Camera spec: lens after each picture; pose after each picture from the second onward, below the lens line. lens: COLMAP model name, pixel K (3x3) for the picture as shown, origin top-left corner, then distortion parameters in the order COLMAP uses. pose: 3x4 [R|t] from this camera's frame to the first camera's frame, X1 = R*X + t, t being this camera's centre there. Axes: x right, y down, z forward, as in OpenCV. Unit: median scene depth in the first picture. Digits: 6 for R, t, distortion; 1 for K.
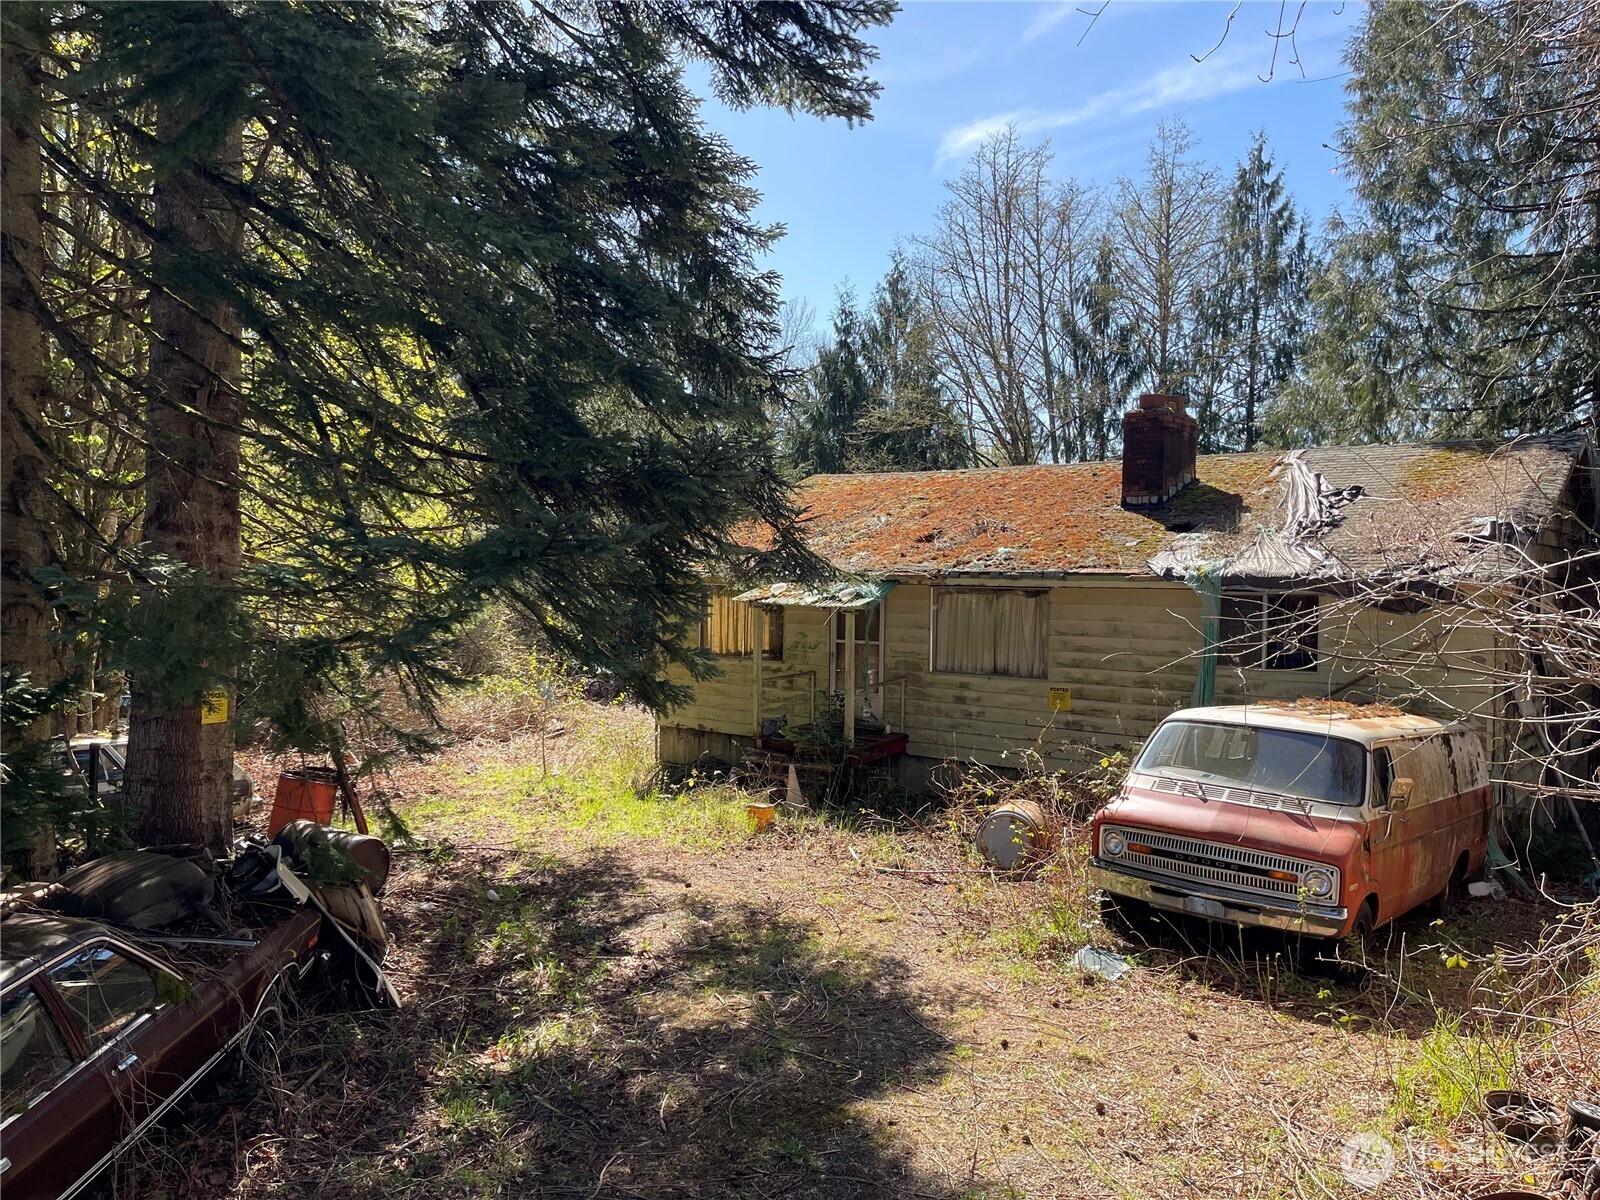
lens RADIAL K [[1175.2, 0, 801.1], [0, 1175.2, 603.0], [0, 0, 1]] dist [0.012639, -0.005382]
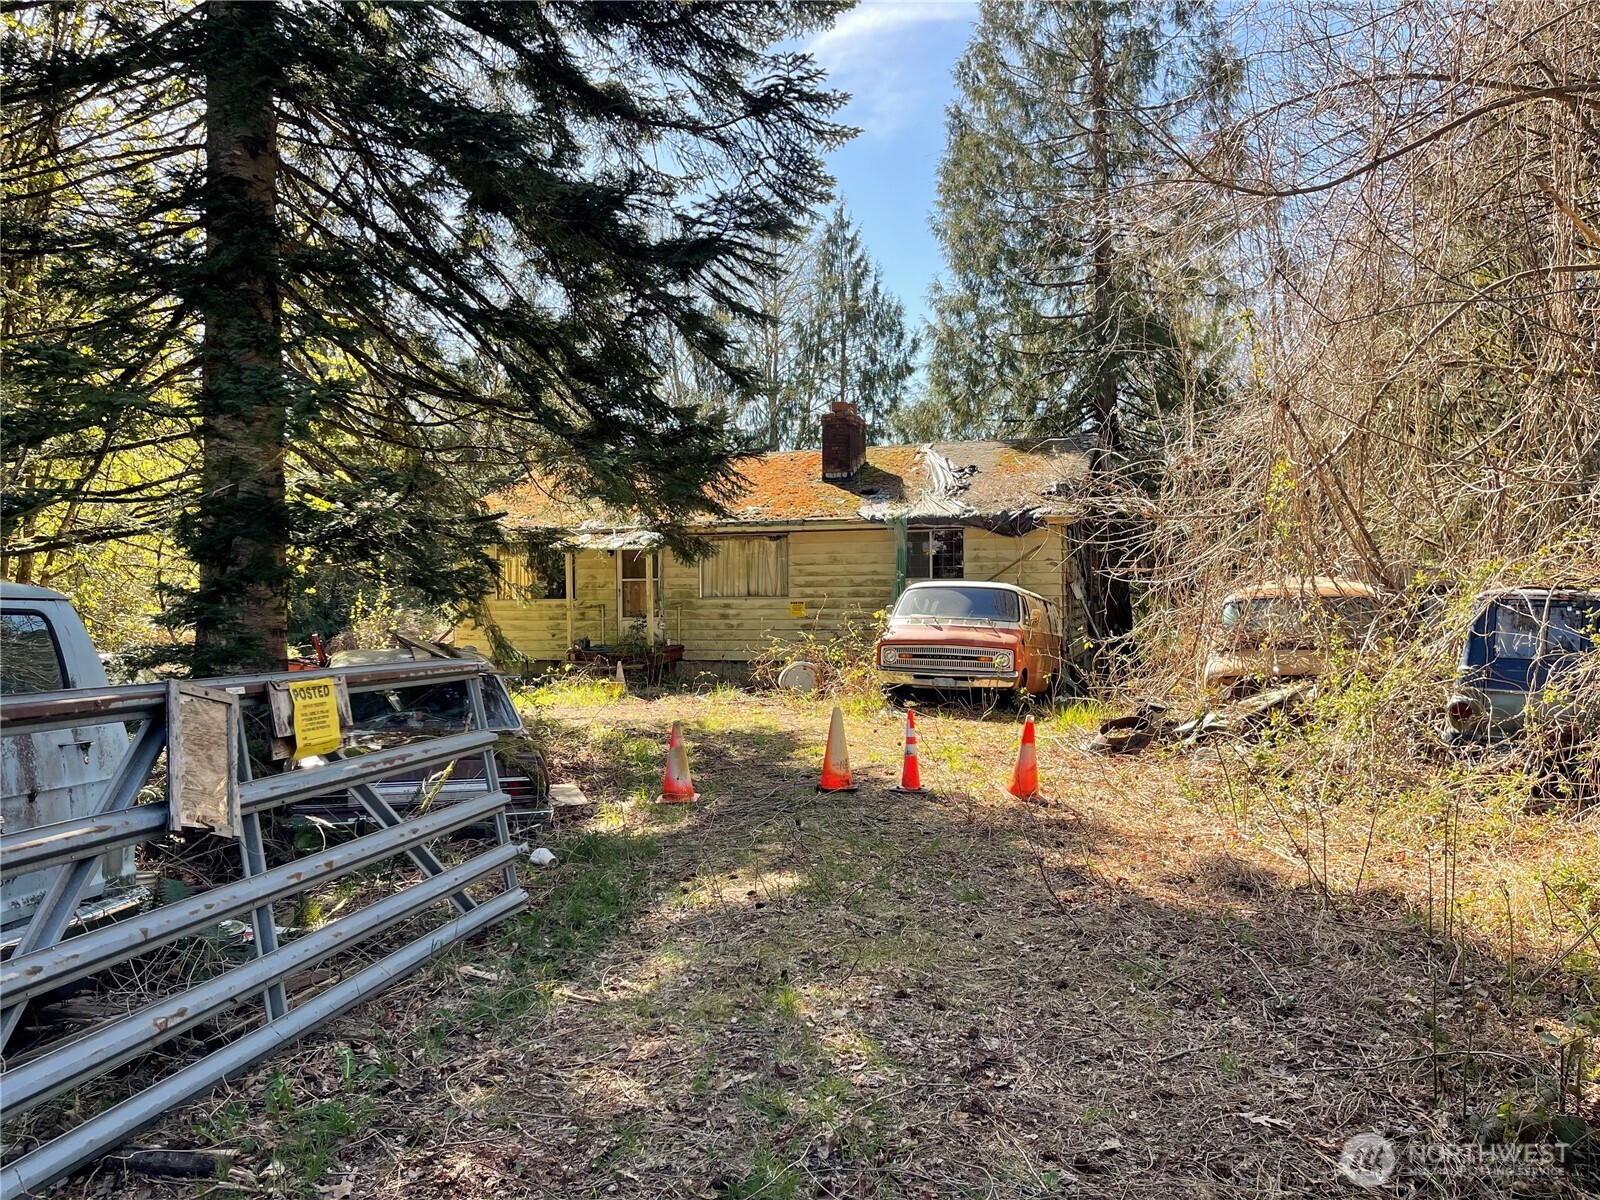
lens RADIAL K [[1175.2, 0, 799.4], [0, 1175.2, 597.7], [0, 0, 1]] dist [0.012639, -0.005382]
pose [[0.935064, -0.026943, 0.353454, -0.259122], [0.032603, 0.999418, -0.010066, 0.073806], [-0.352977, 0.020936, 0.935398, -0.315120]]
